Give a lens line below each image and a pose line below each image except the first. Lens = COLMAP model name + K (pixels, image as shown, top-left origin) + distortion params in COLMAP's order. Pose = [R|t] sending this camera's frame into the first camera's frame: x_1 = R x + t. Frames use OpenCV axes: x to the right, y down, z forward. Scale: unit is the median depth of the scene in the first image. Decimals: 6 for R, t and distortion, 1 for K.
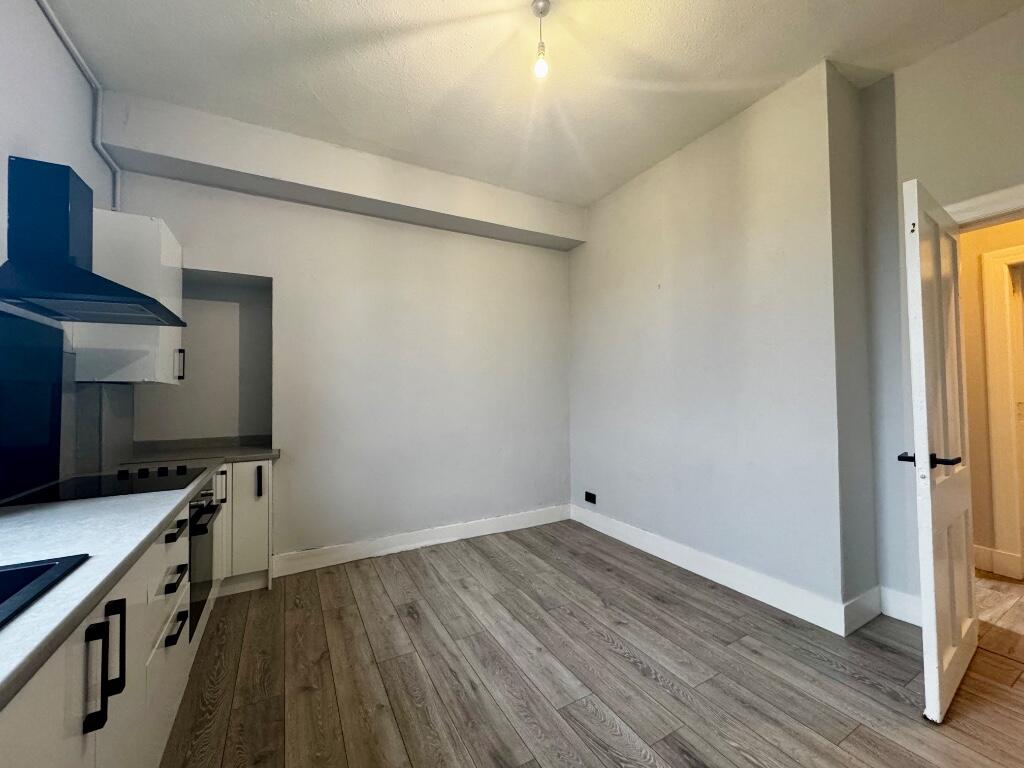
lens RADIAL K [[409.0, 0, 511.9], [0, 409.0, 382.8], [0, 0, 1]] dist [0.001283, -0.000020]
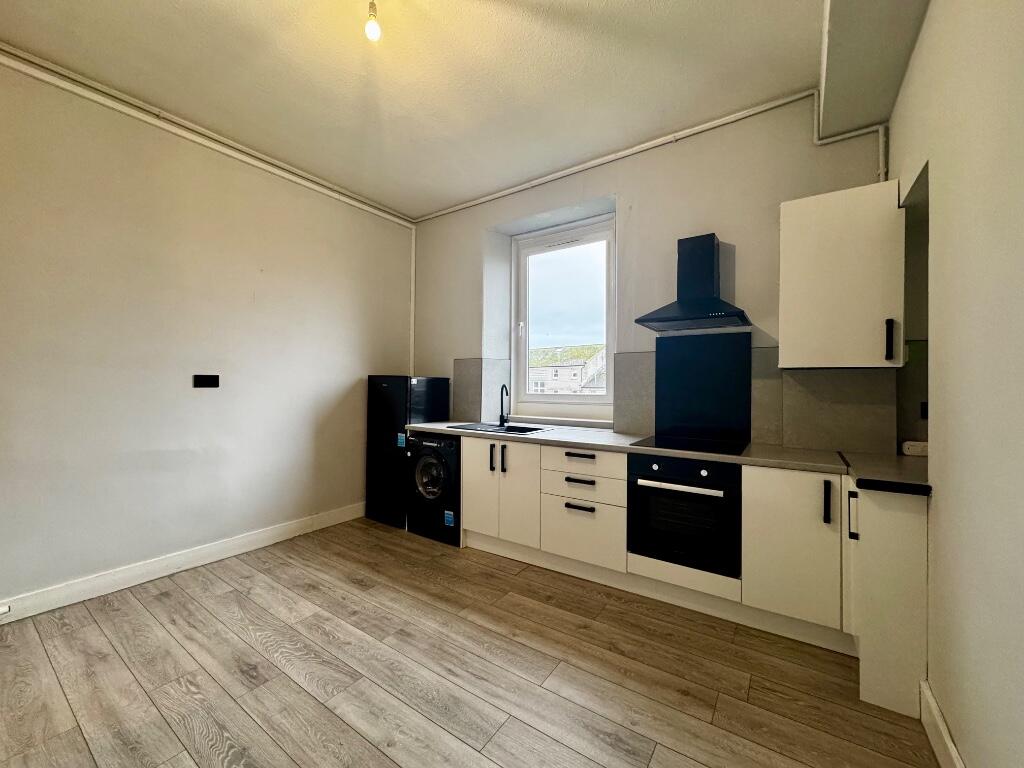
lens RADIAL K [[409.0, 0, 512.5], [0, 409.0, 383.5], [0, 0, 1]] dist [0.001283, -0.000020]
pose [[-0.896971, 0.010610, -0.441961, 0.210913], [0.021265, 0.999590, -0.019161, 0.052017], [0.441577, -0.026585, -0.896829, 1.998230]]
